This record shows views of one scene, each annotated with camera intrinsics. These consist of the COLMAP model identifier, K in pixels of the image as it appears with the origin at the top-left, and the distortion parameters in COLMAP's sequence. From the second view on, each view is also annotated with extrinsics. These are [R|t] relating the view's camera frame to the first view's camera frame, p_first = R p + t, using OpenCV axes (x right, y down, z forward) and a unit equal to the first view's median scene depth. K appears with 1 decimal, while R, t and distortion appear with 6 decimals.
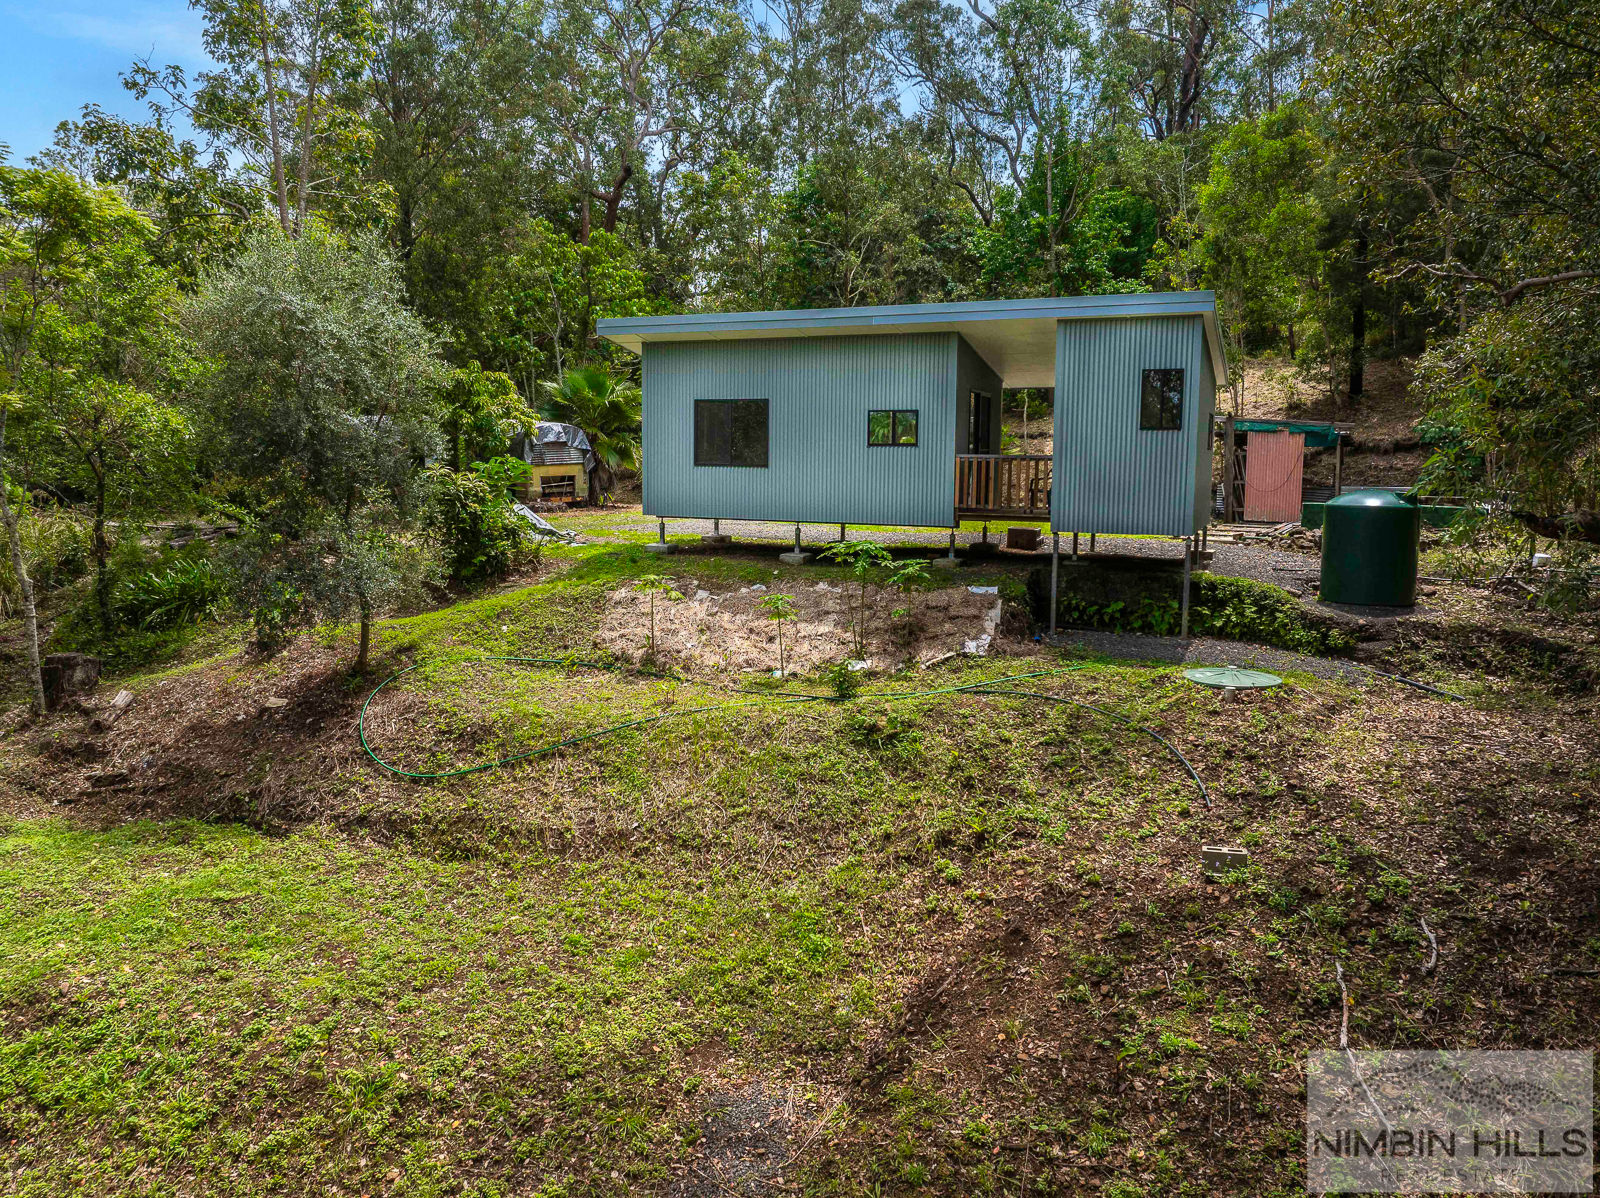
lens RADIAL K [[1122.3, 0, 796.6], [0, 1122.3, 597.2], [0, 0, 1]] dist [-0.046179, 0.016231]
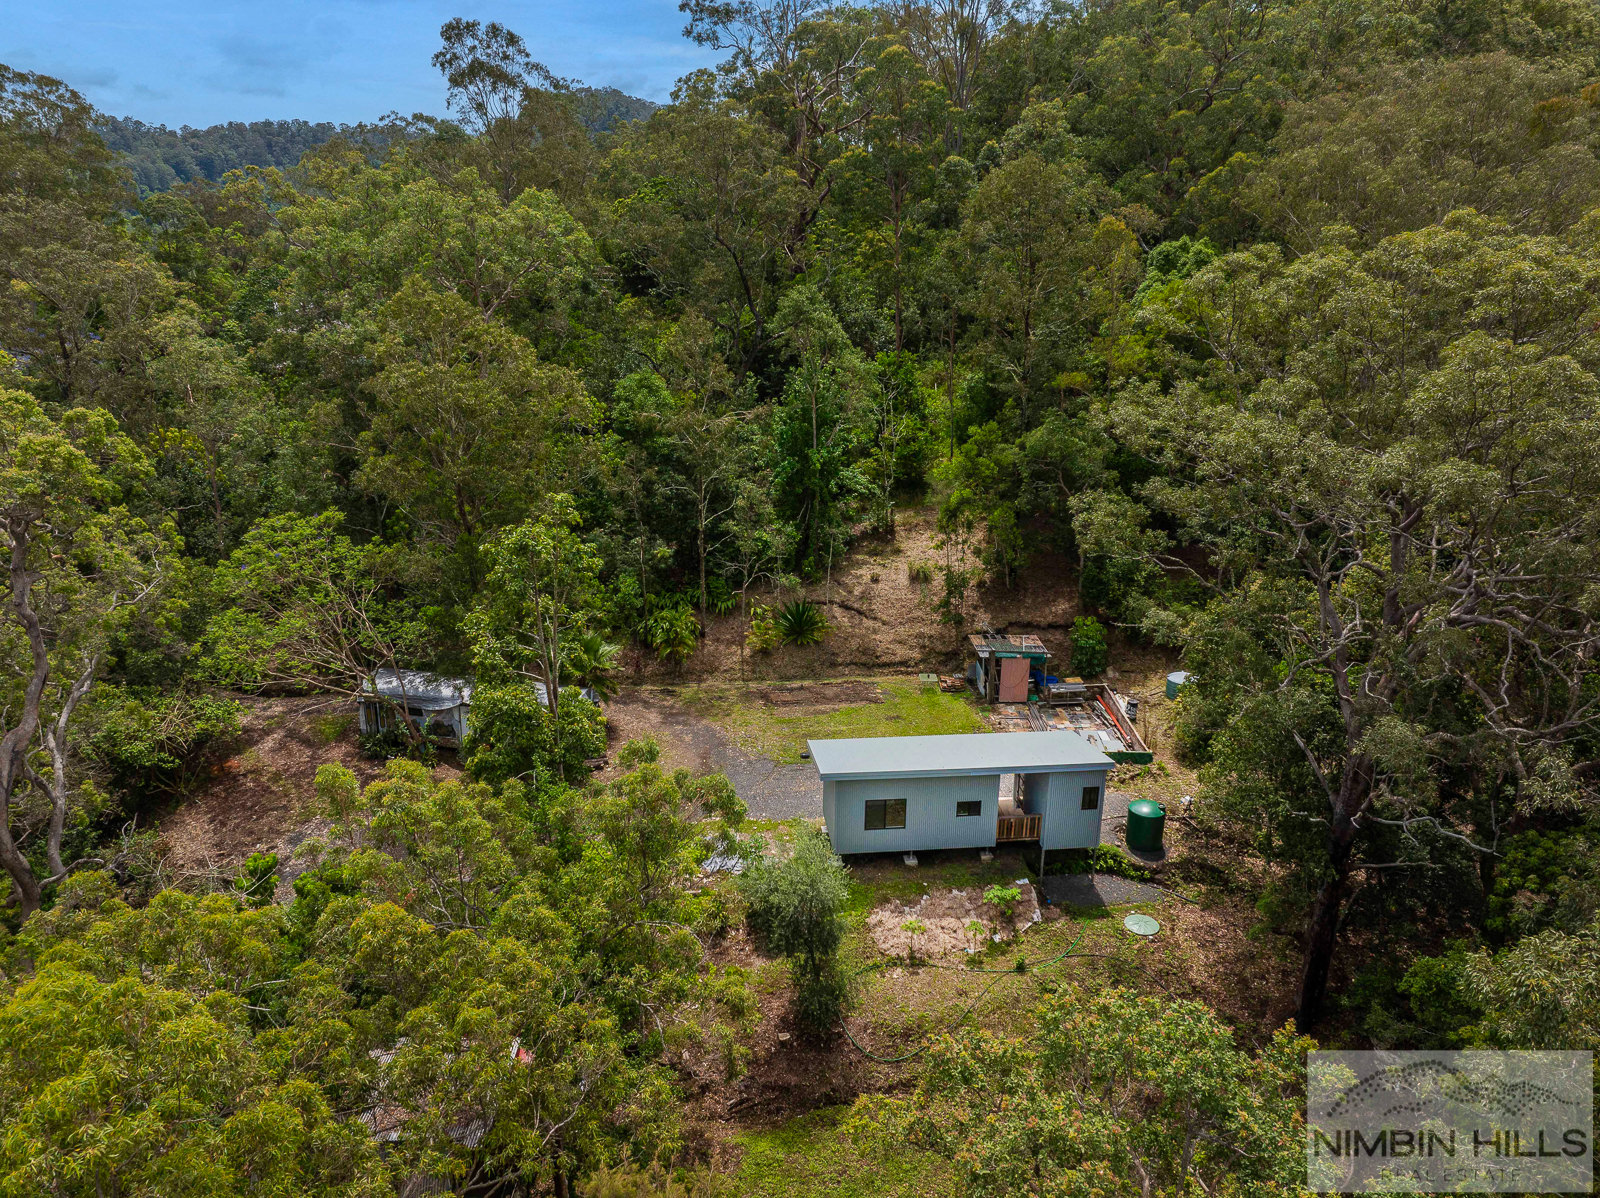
lens RADIAL K [[1122.3, 0, 794.9], [0, 1122.3, 591.6], [0, 0, 1]] dist [-0.046179, 0.016231]
pose [[0.870721, -0.157851, 0.465755, -1.345028], [0.061335, 0.974548, 0.215625, -1.227614], [-0.487938, -0.159182, 0.858241, -0.726991]]
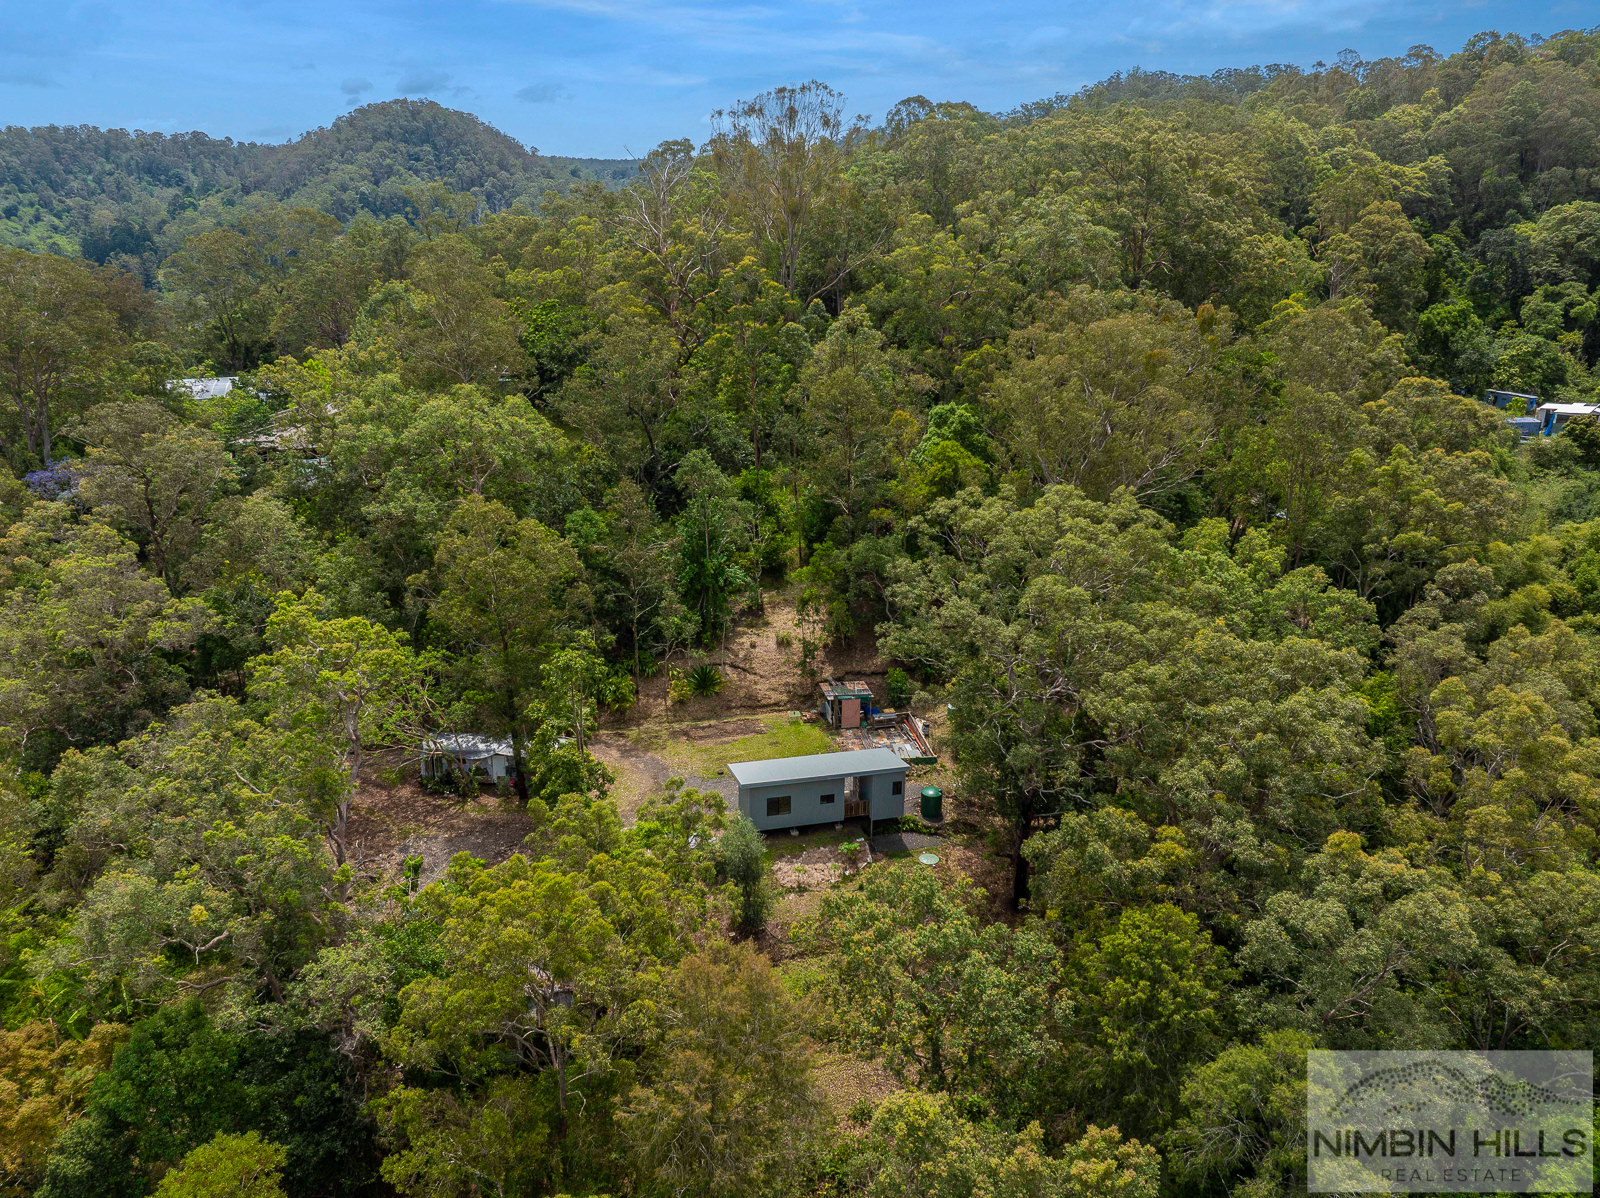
lens RADIAL K [[1122.3, 0, 797.0], [0, 1122.3, 595.7], [0, 0, 1]] dist [-0.046179, 0.016231]
pose [[0.785662, -0.197187, 0.586390, -2.360267], [0.072389, 0.970634, 0.229410, -1.931734], [-0.614407, -0.137790, 0.776864, -1.986423]]
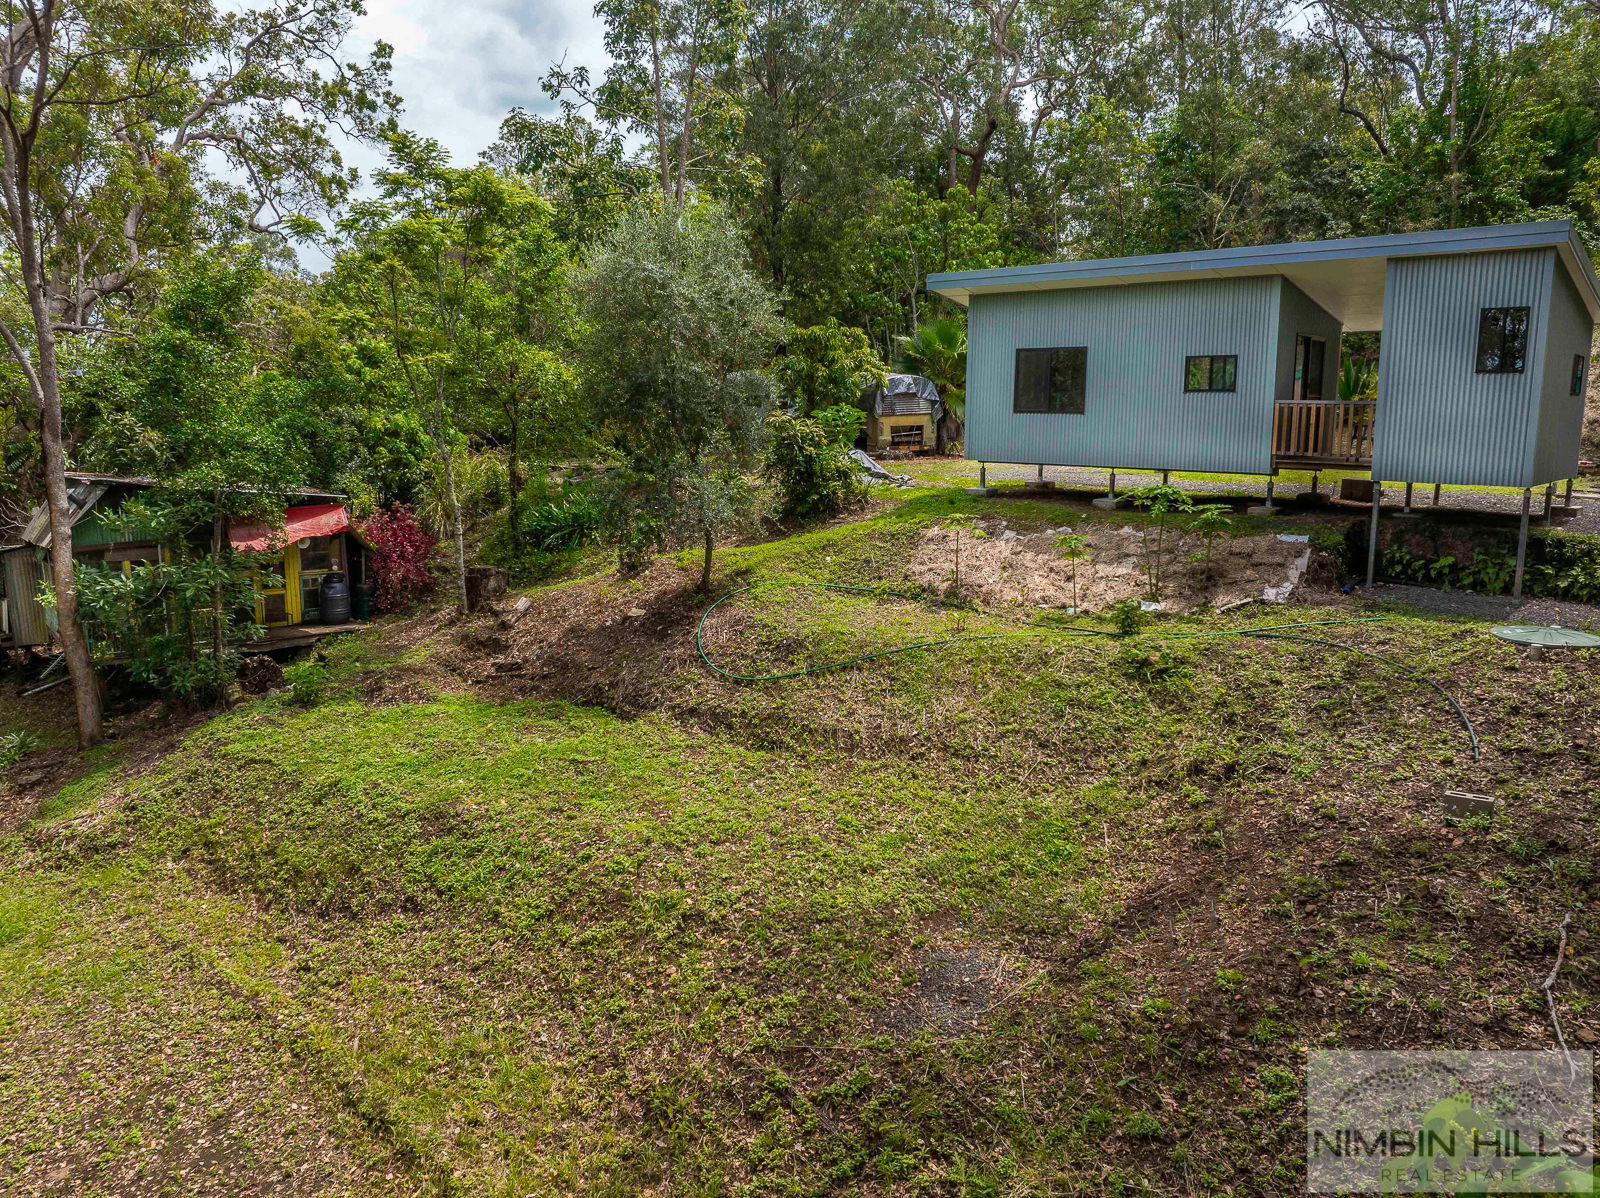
lens RADIAL K [[1122.3, 0, 806.5], [0, 1122.3, 605.2], [0, 0, 1]] dist [-0.046179, 0.016231]
pose [[0.946528, 0.051621, -0.318464, 0.083727], [-0.036919, 0.997963, 0.052036, 0.018298], [0.320501, -0.037496, 0.946506, -0.070919]]
